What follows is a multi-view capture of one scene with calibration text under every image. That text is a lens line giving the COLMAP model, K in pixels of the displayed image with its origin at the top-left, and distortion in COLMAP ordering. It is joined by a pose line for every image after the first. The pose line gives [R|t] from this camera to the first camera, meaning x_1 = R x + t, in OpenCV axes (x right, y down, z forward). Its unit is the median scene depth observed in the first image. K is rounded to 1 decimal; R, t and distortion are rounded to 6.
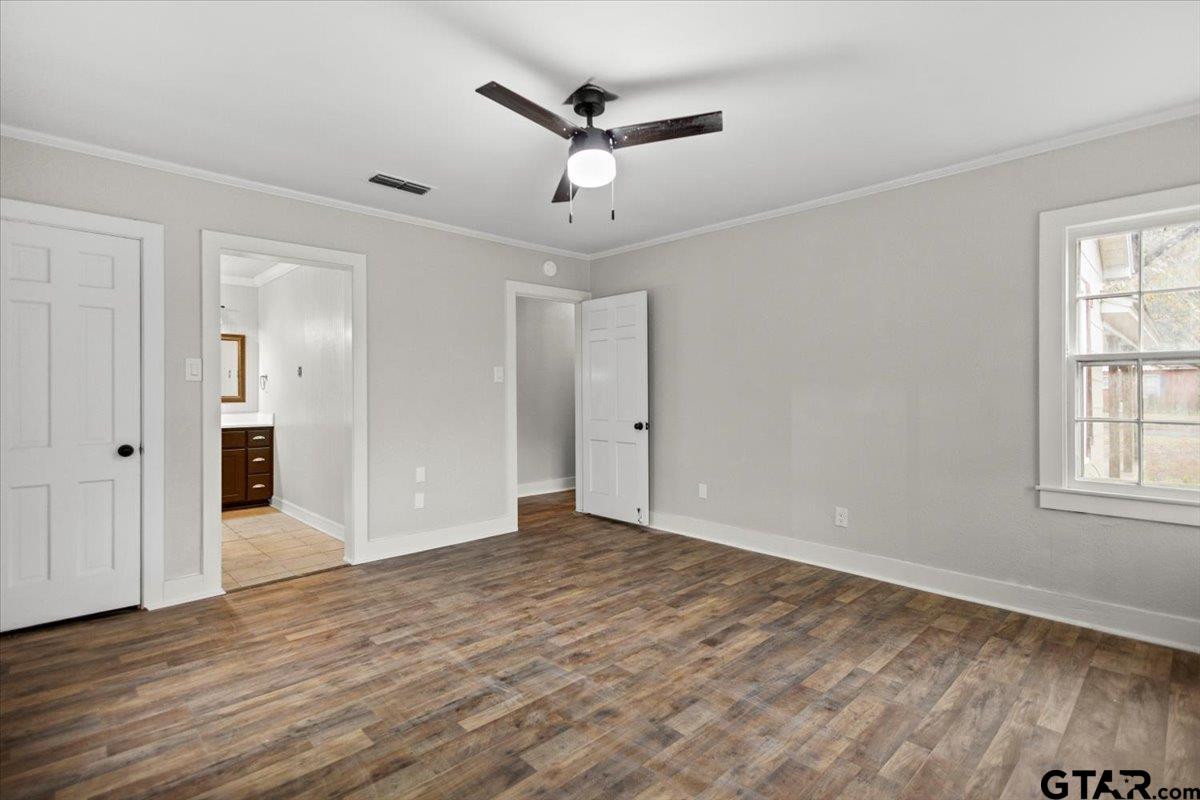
lens RADIAL K [[568.5, 0, 597.8], [0, 568.5, 392.0], [0, 0, 1]] dist [0.013983, -0.000106]
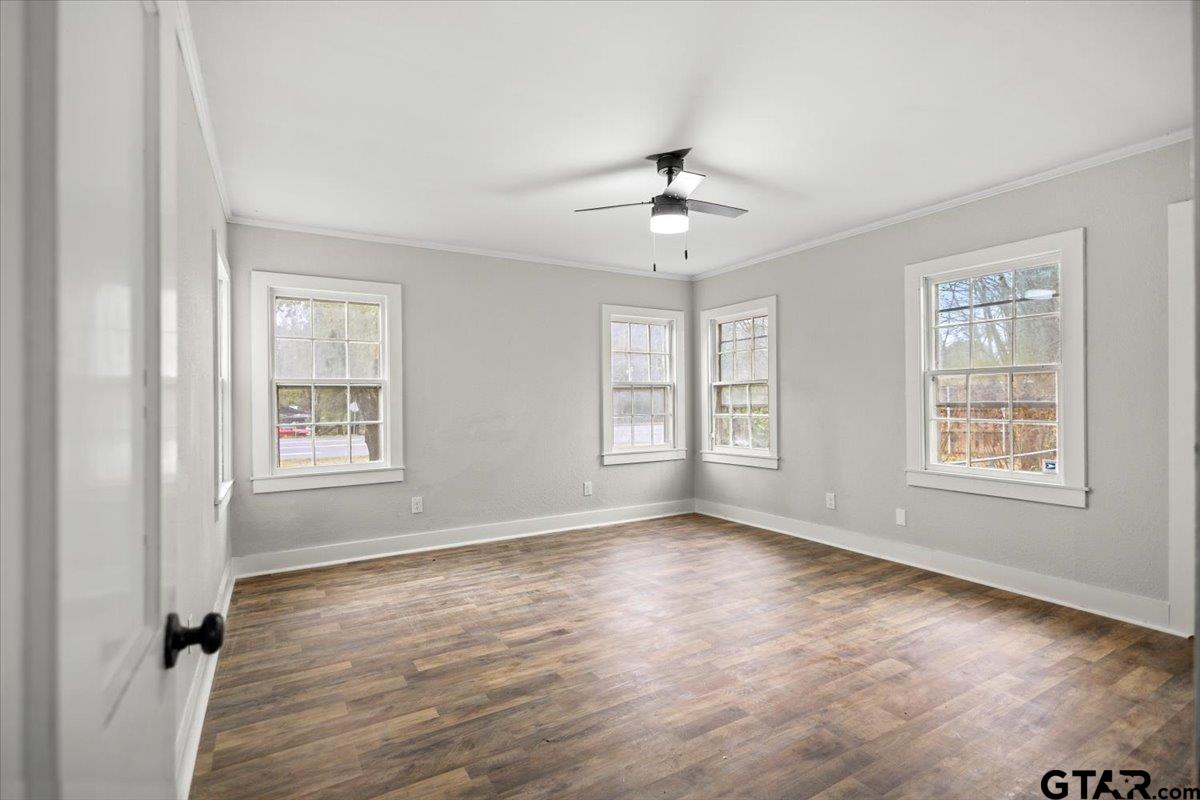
lens RADIAL K [[556.8, 0, 600.0], [0, 556.8, 400.0], [0, 0, 1]] dist [0.008327, -0.000524]
pose [[-0.973232, 0.012209, 0.229498, -0.122071], [0.012079, 0.999925, -0.001971, -0.002291], [-0.229505, 0.000854, -0.973307, 1.968546]]
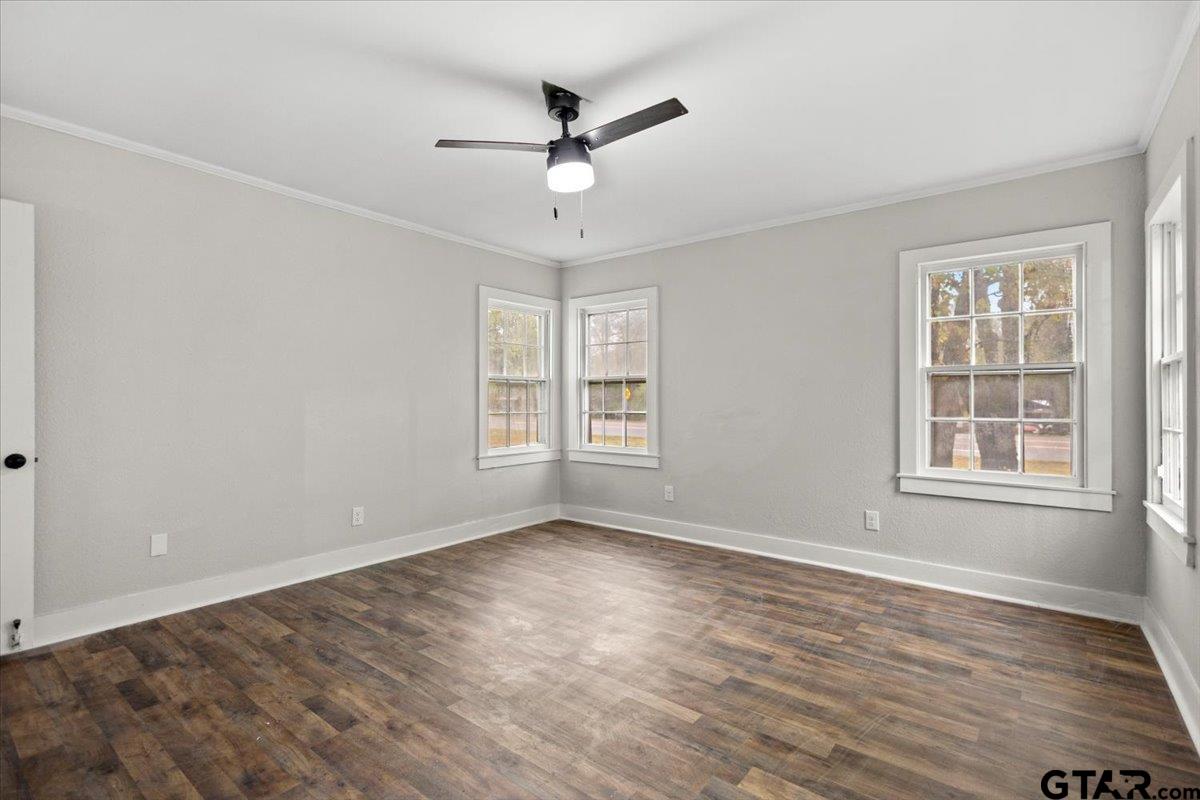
lens RADIAL K [[556.8, 0, 600.0], [0, 556.8, 400.0], [0, 0, 1]] dist [0.008327, -0.000524]
pose [[-0.134703, -0.001678, 0.990885, -0.881767], [-0.002085, 0.999997, 0.001410, 0.006045], [-0.990884, -0.001876, -0.134707, 0.955373]]
